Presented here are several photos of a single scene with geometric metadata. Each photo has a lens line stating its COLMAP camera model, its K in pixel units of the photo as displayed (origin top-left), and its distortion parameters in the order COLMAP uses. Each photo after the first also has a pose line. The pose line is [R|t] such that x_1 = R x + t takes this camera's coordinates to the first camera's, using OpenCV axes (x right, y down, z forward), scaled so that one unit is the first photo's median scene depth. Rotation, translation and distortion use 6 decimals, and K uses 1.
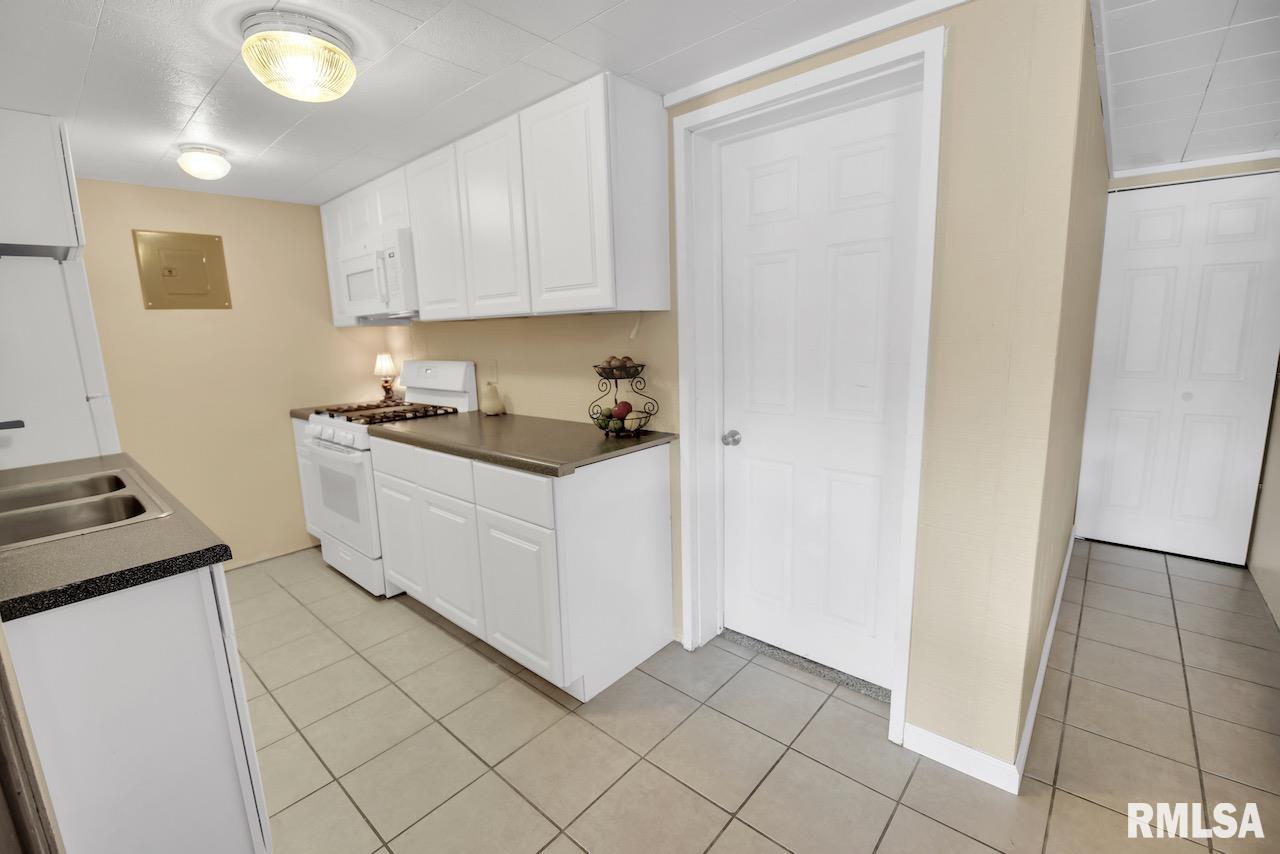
lens RADIAL K [[549.9, 0, 639.0], [0, 549.9, 428.3], [0, 0, 1]] dist [-0.024057, -0.000517]
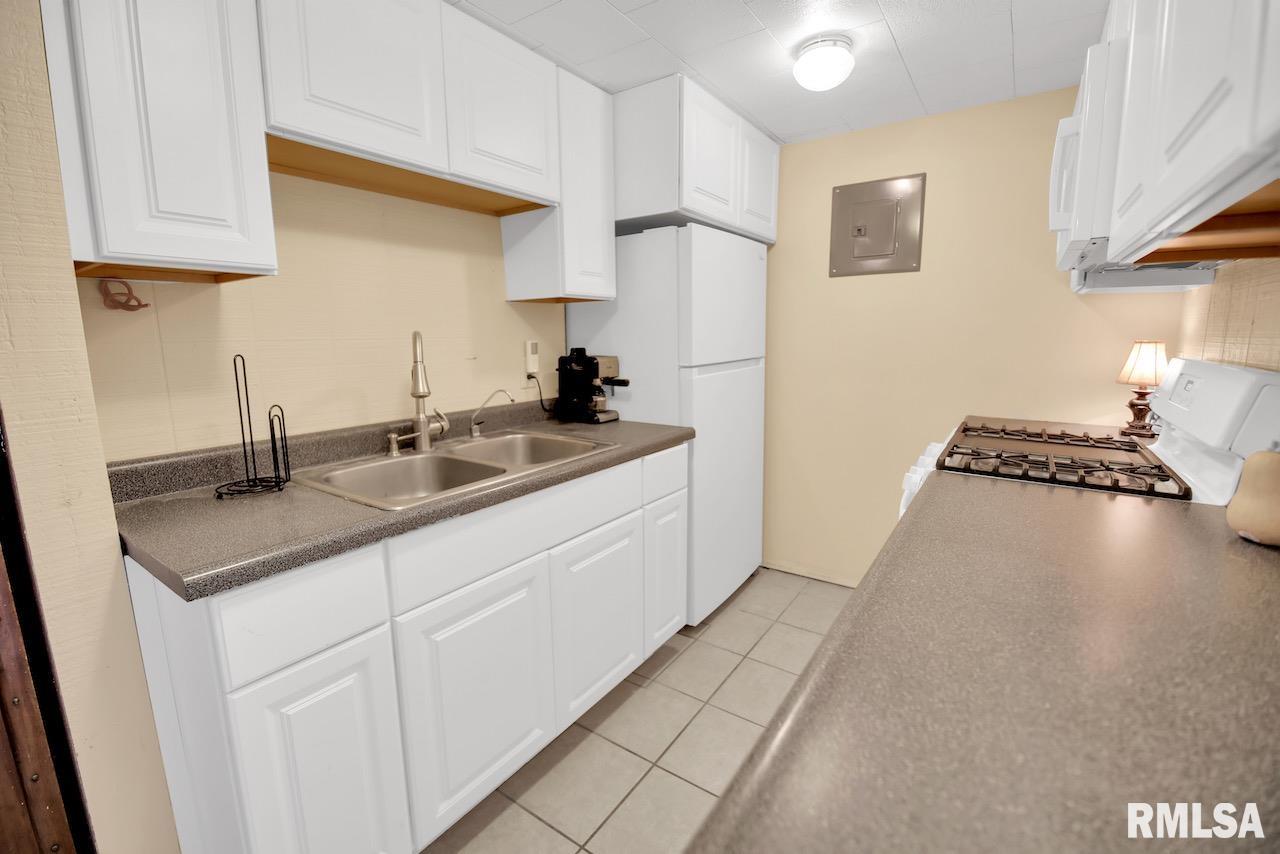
lens RADIAL K [[549.9, 0, 640.5], [0, 549.9, 423.7], [0, 0, 1]] dist [-0.024057, -0.000517]
pose [[0.114539, 0.184111, -0.976209, -0.013651], [-0.168485, 0.972040, 0.163557, -0.063108], [0.979027, 0.145743, 0.142357, 0.469915]]
